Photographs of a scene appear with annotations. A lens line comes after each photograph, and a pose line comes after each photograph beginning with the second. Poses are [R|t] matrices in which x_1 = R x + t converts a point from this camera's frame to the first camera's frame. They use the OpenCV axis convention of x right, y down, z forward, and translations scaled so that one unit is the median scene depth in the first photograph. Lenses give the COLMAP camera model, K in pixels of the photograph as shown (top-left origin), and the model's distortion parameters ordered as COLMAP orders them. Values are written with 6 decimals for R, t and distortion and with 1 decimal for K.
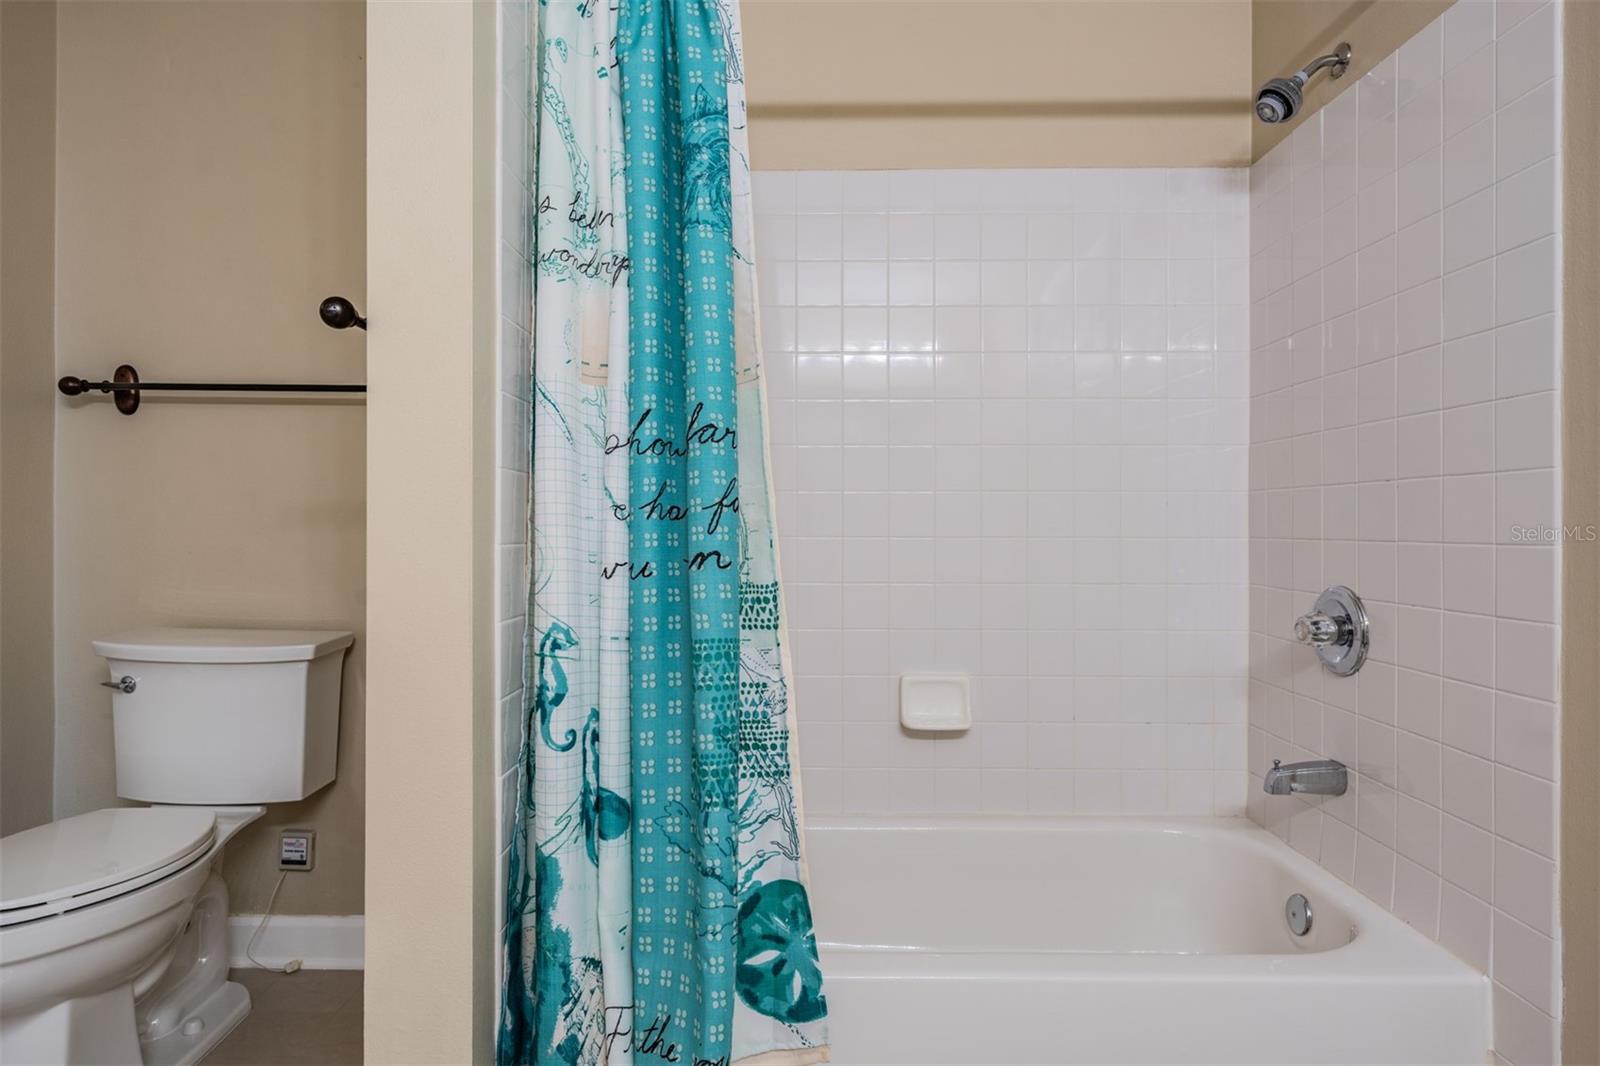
lens RADIAL K [[896.6, 0, 799.5], [0, 896.6, 515.1], [0, 0, 1]] dist [0.004211, 0.001859]
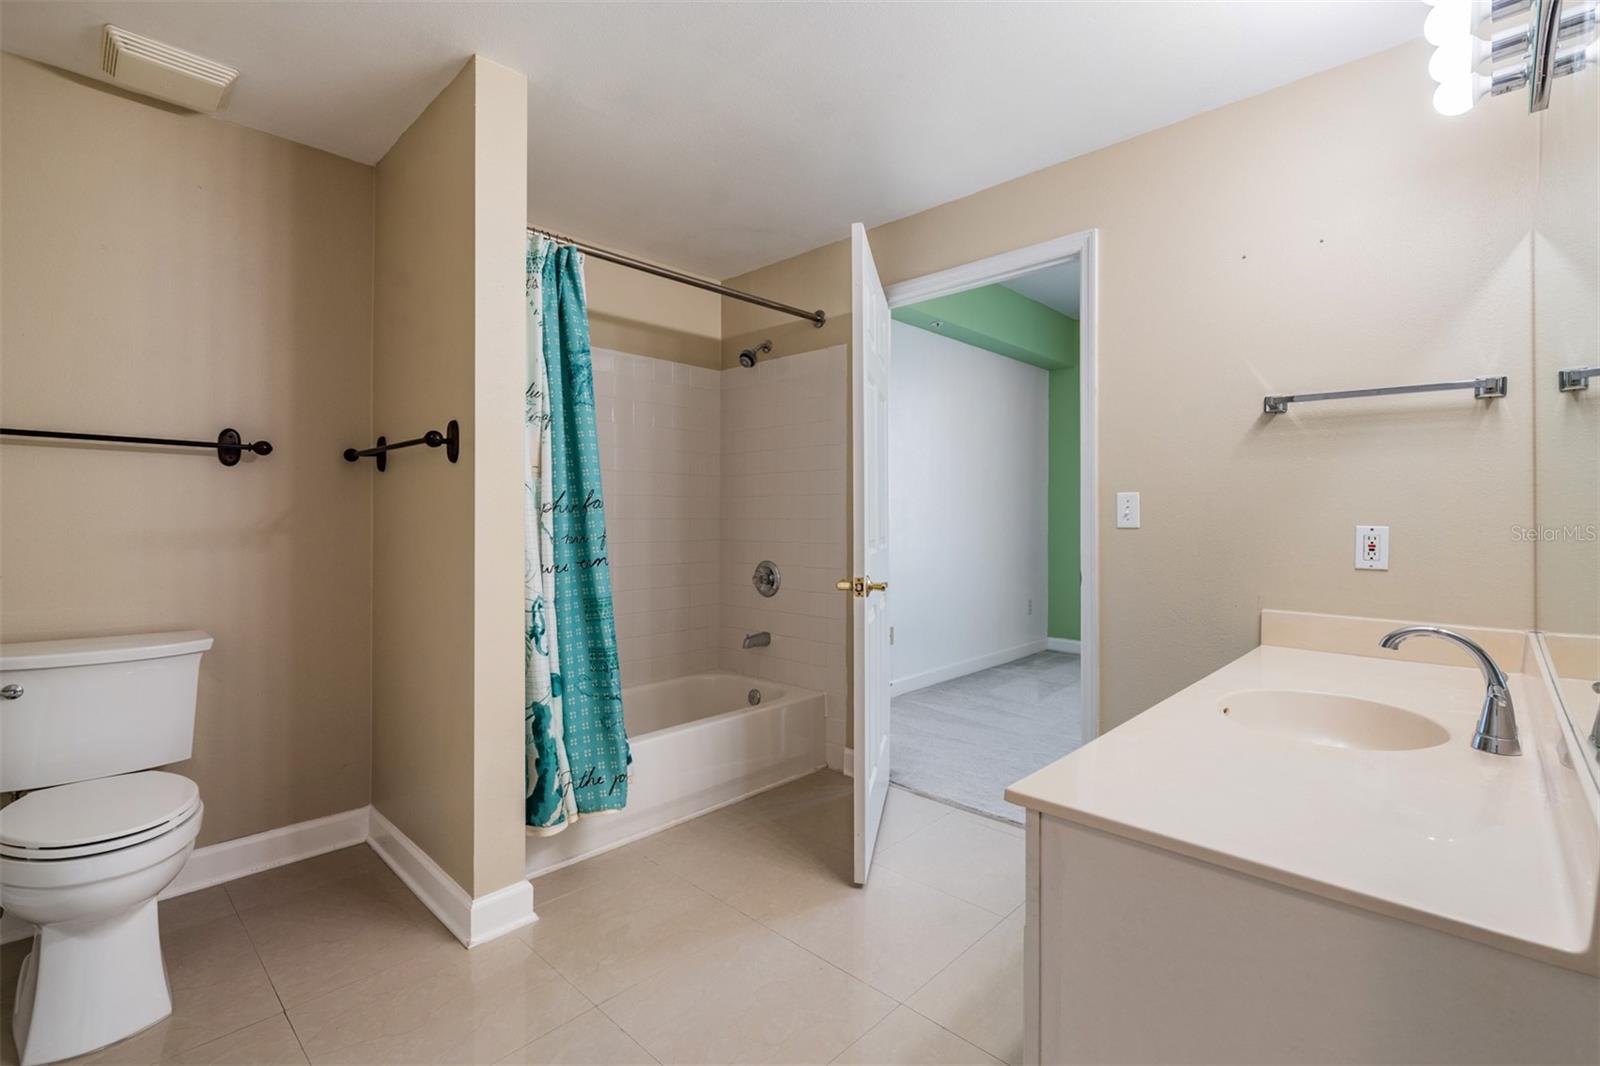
lens RADIAL K [[715.4, 0, 796.9], [0, 715.4, 514.4], [0, 0, 1]] dist [-0.000531, -0.000572]
pose [[0.694192, -0.001388, 0.719788, -1.004210], [-0.001707, 0.999992, 0.003574, -0.071487], [-0.719788, -0.003710, 0.694184, -0.553809]]
